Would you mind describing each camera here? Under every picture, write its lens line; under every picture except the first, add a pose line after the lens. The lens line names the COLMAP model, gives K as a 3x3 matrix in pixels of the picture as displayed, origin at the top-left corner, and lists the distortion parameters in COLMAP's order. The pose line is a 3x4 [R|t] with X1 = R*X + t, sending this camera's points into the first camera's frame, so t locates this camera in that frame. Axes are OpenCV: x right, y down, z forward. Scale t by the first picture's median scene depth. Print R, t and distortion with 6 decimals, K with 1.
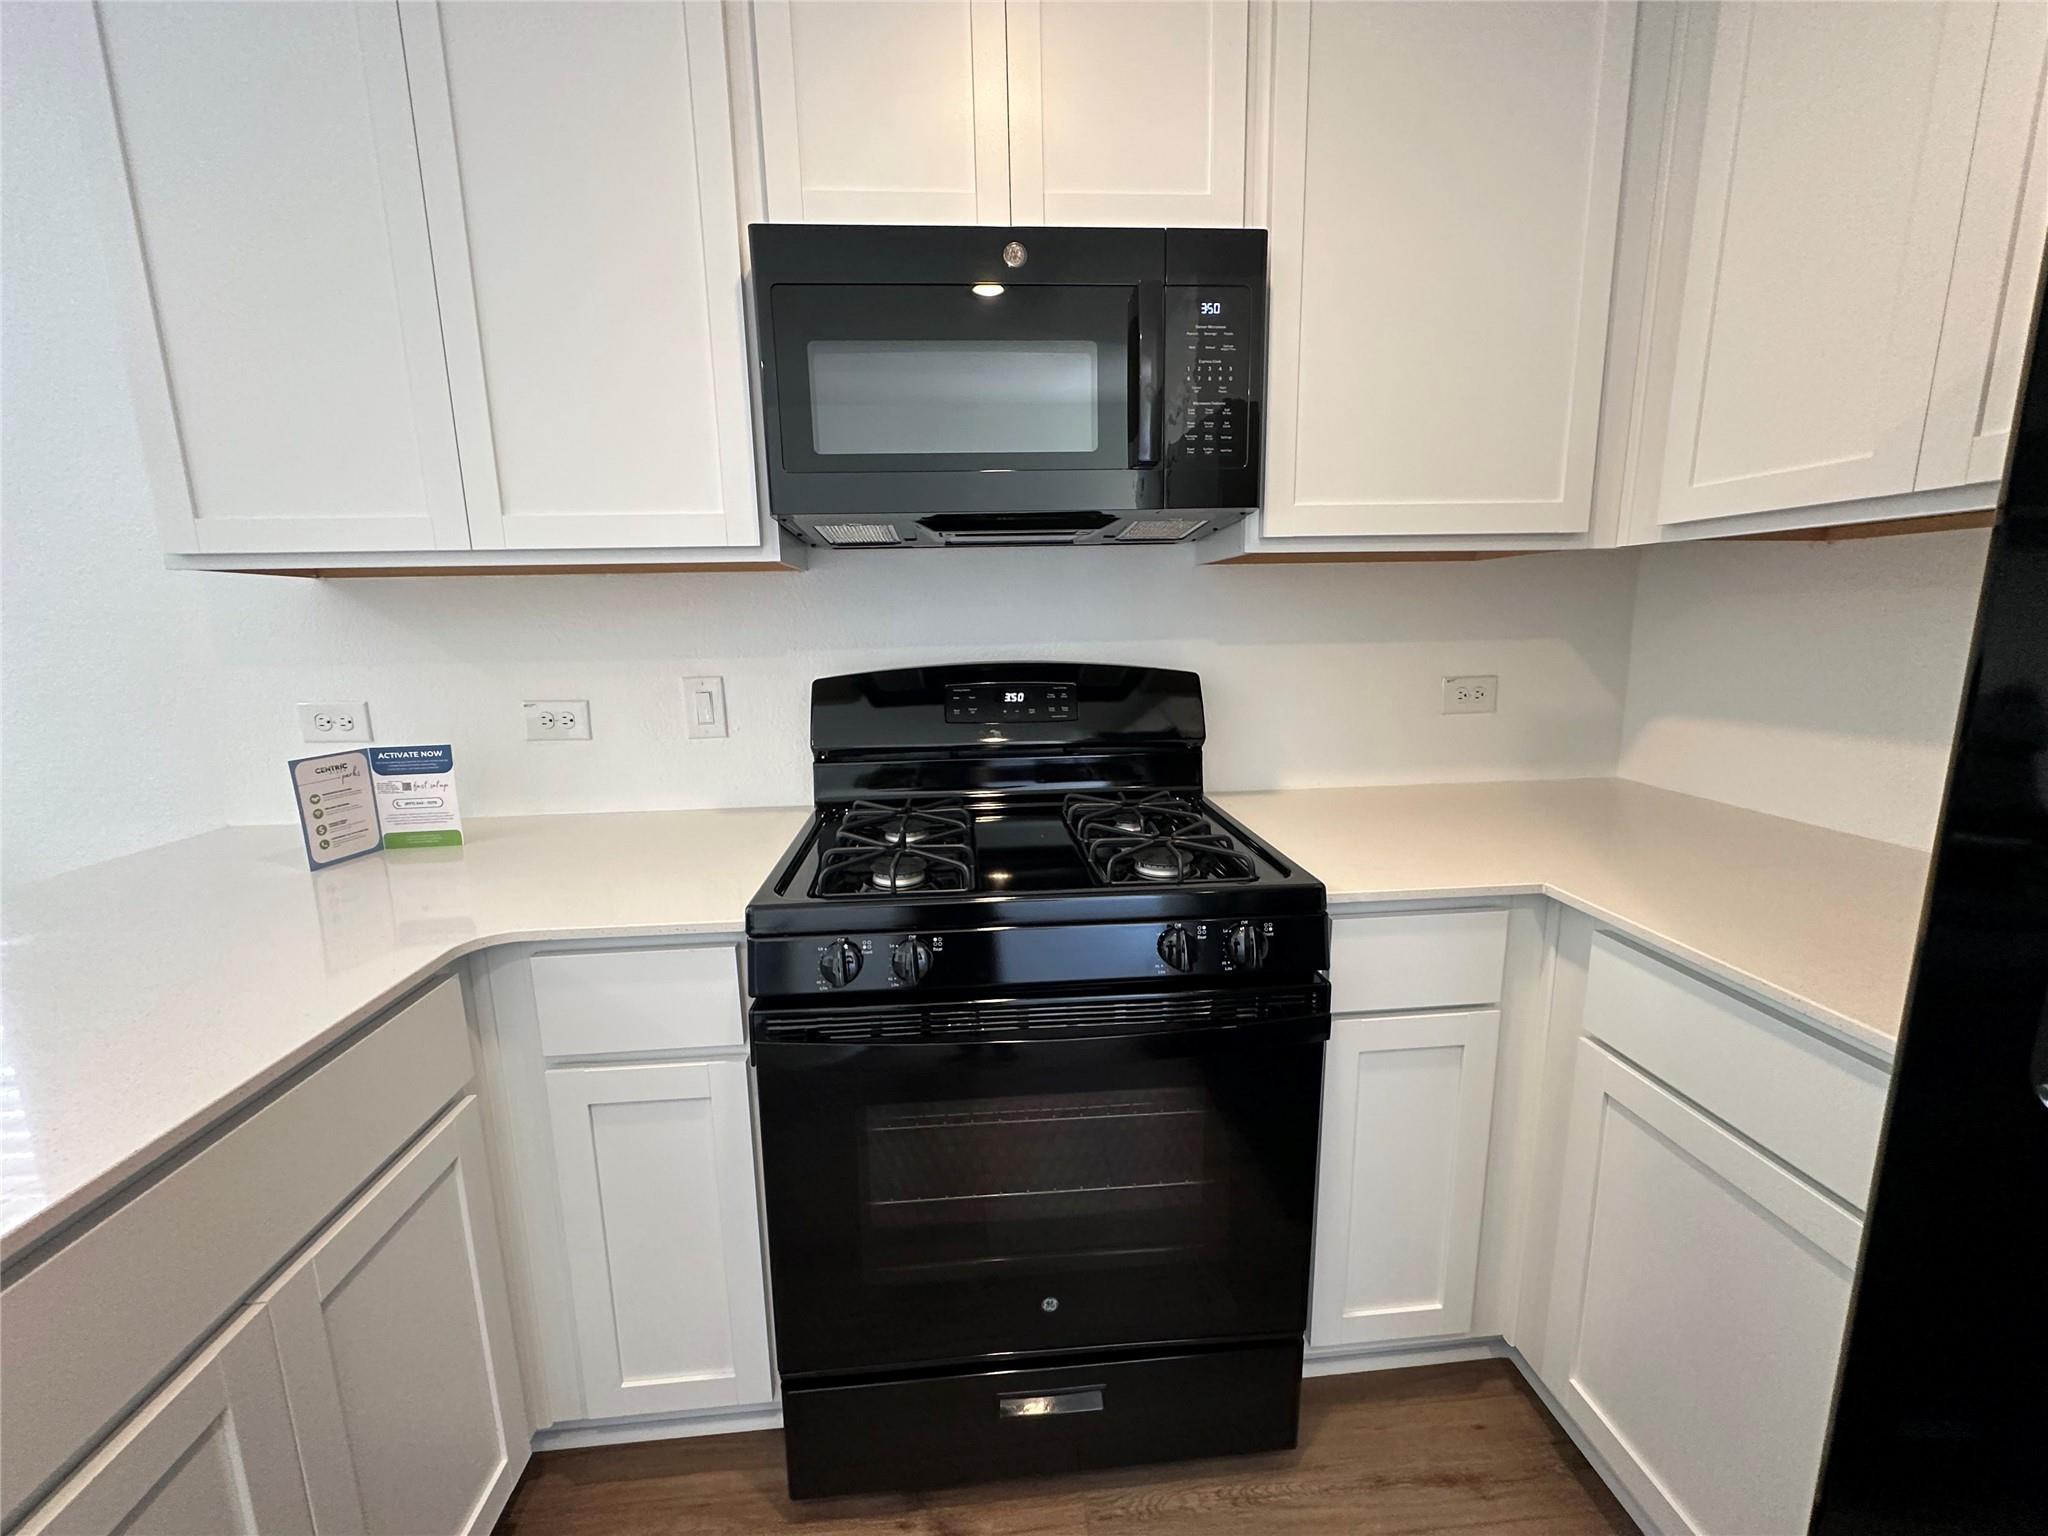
lens RADIAL K [[822.8, 0, 1024.0], [0, 822.8, 768.0], [0, 0, 1]] dist [-0.001228, 0.000452]
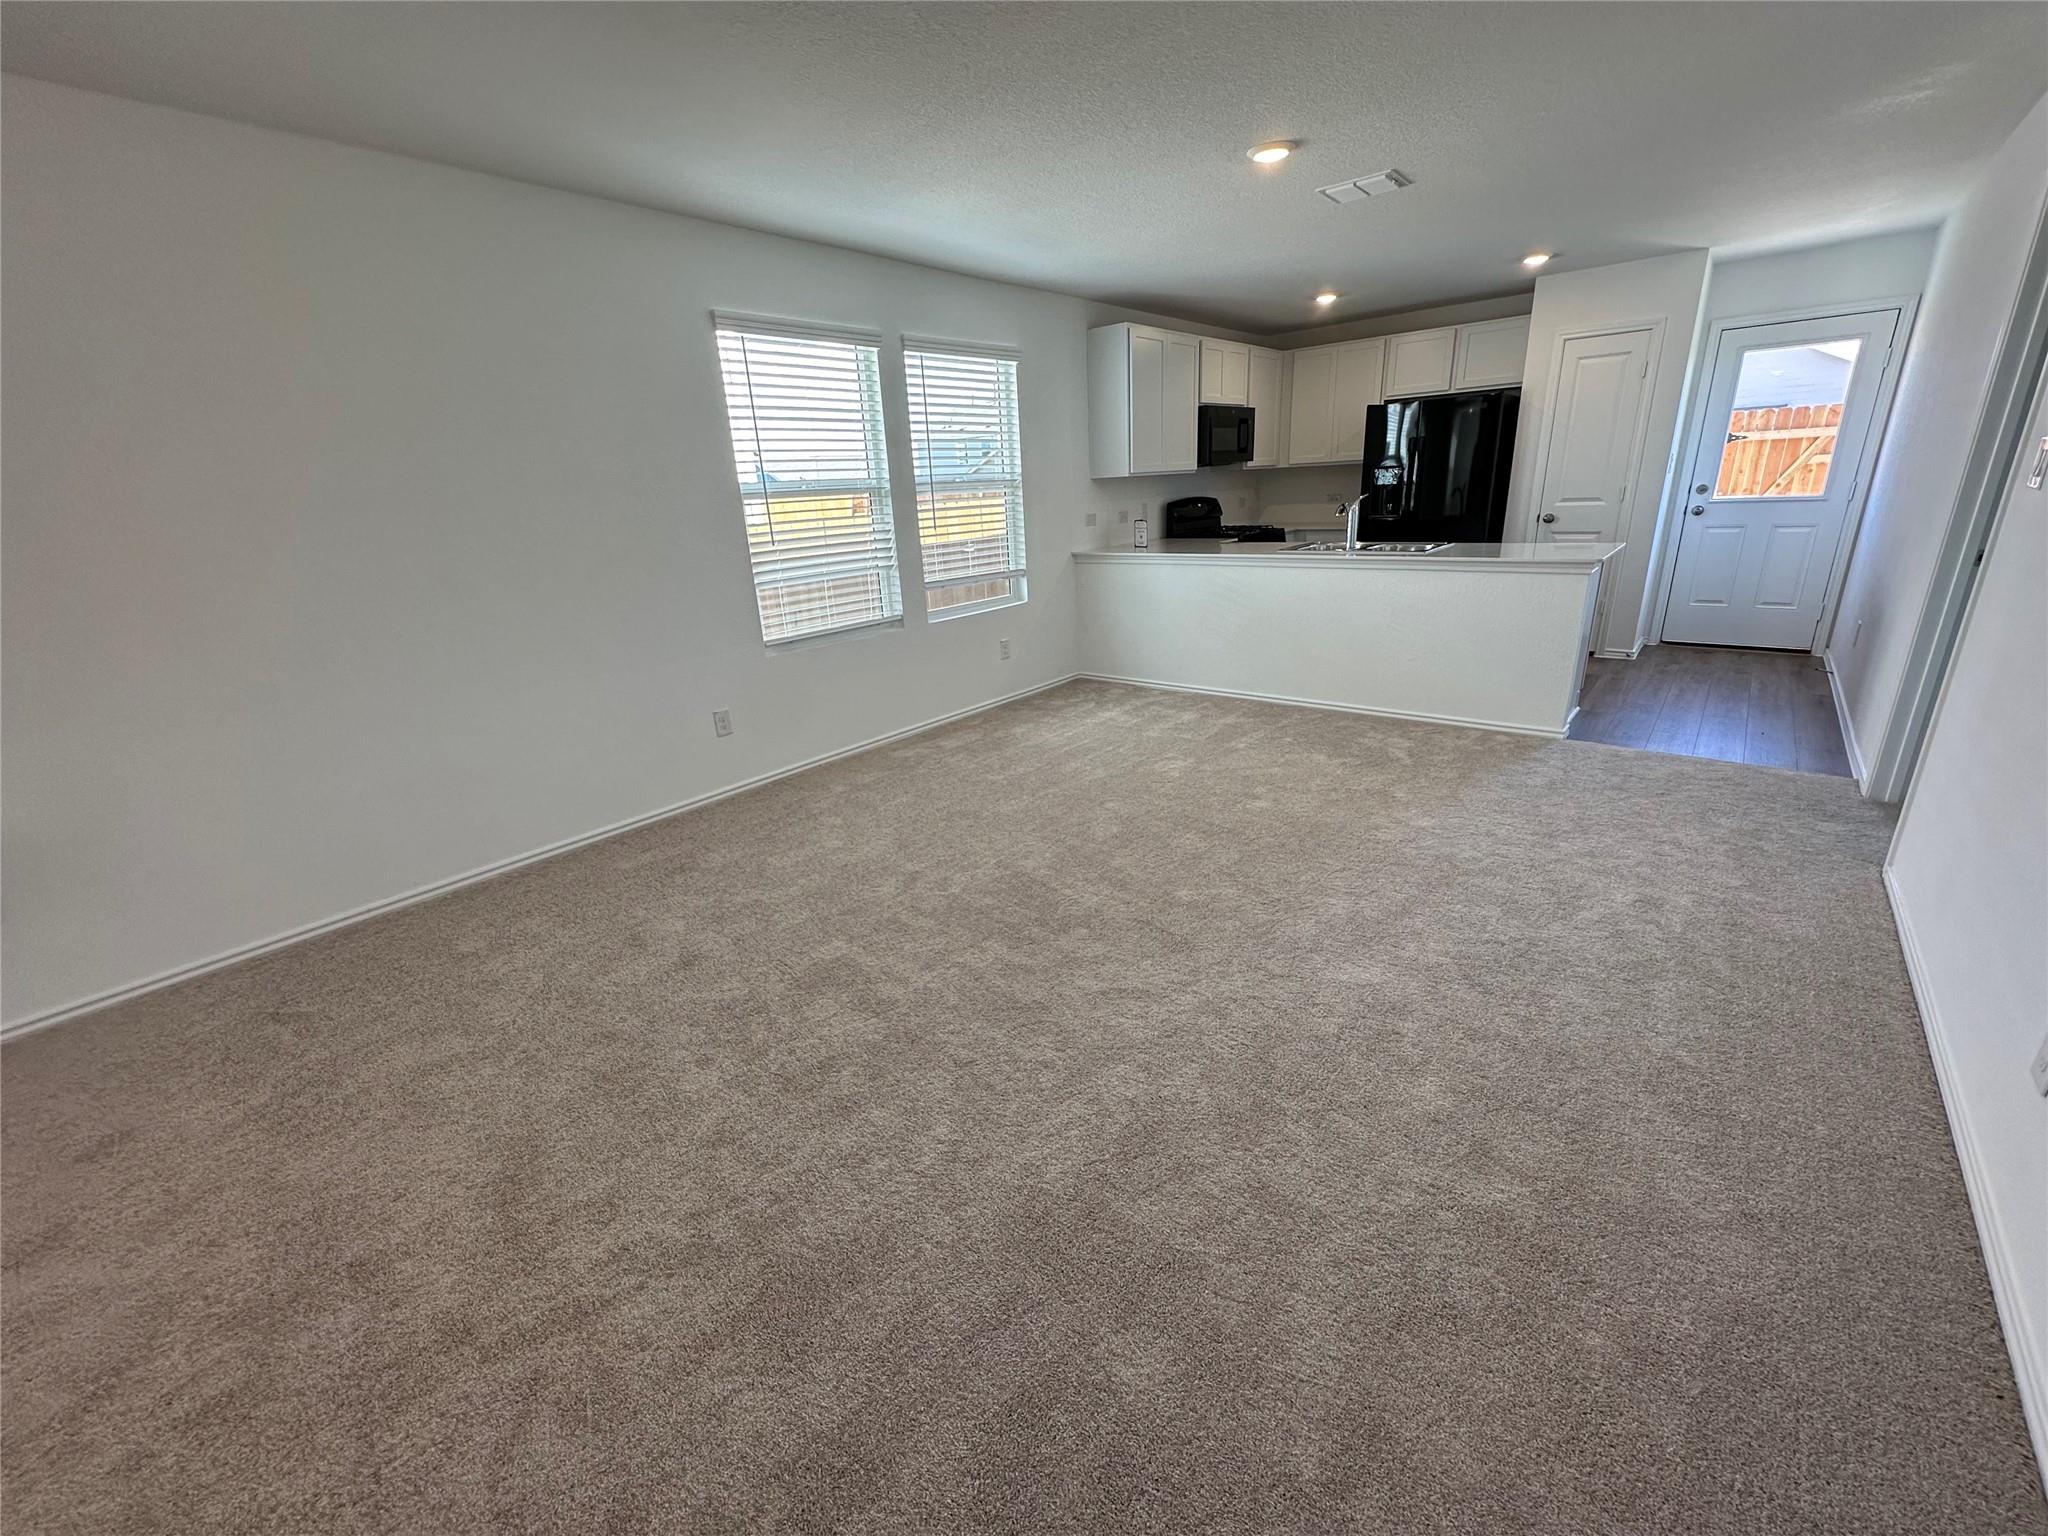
lens RADIAL K [[822.8, 0, 1024.0], [0, 822.8, 768.0], [0, 0, 1]] dist [-0.001228, 0.000452]
pose [[0.706001, -0.248414, 0.663214, -4.729634], [0.169831, 0.968524, 0.181984, 0.373651], [-0.687546, -0.015847, 0.725968, -1.829663]]
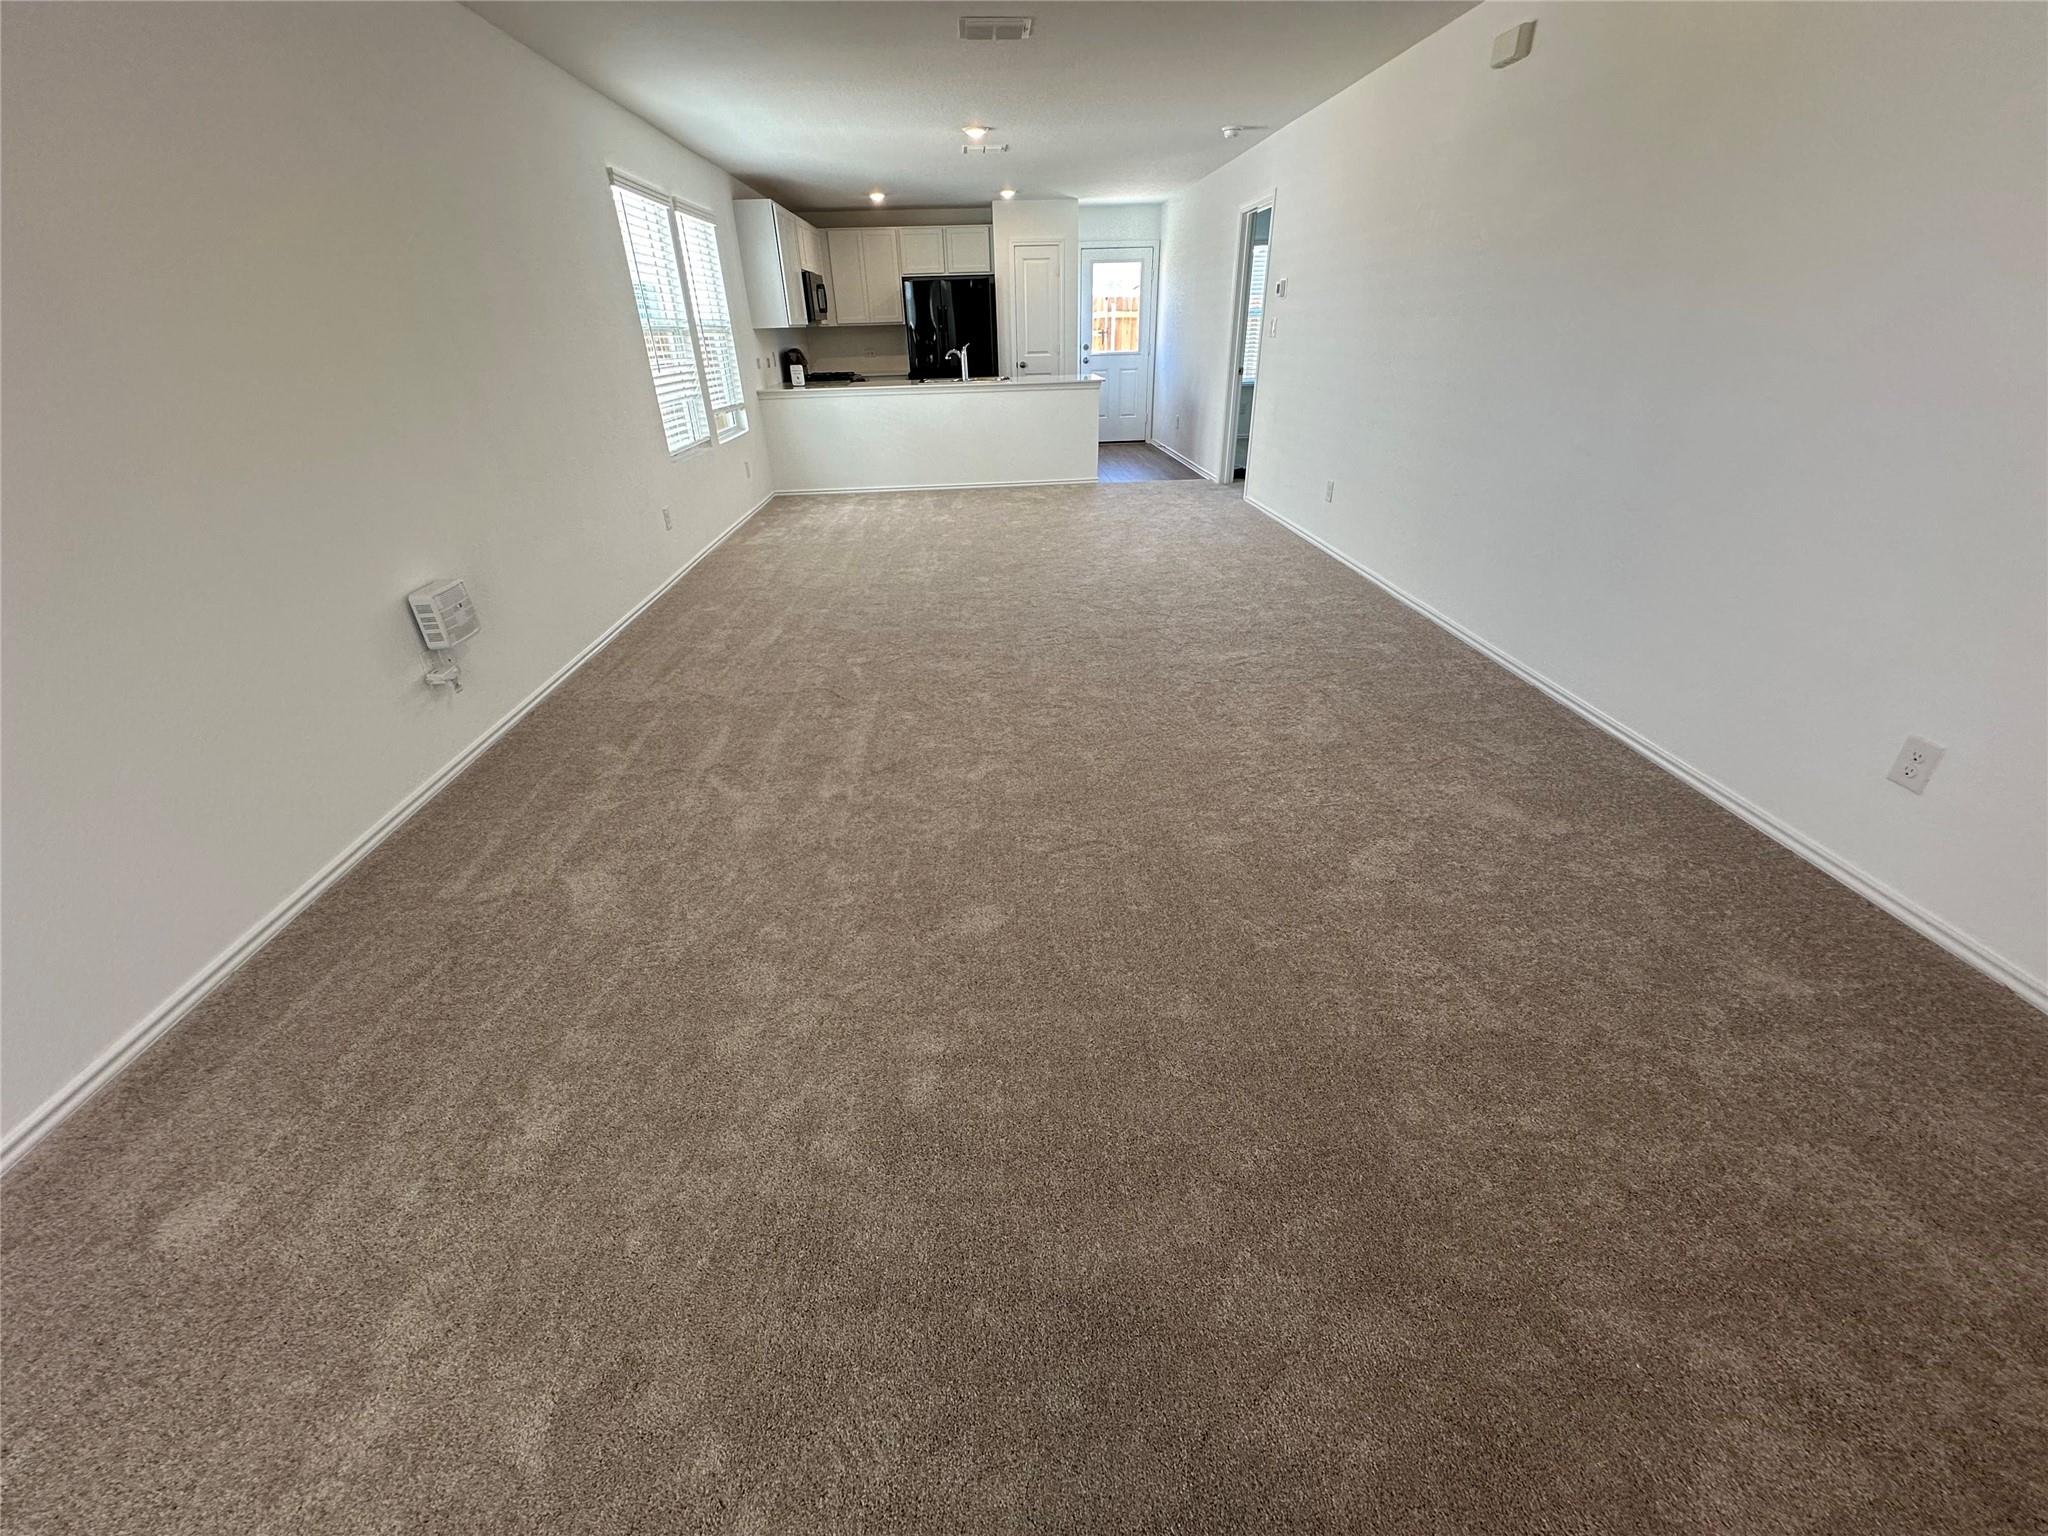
lens RADIAL K [[822.8, 0, 1024.0], [0, 822.8, 768.0], [0, 0, 1]] dist [-0.001228, 0.000452]
pose [[0.025183, -0.460900, 0.887095, -7.412726], [0.208294, 0.870319, 0.446271, 0.215182], [-0.977742, 0.173538, 0.117920, -0.738911]]
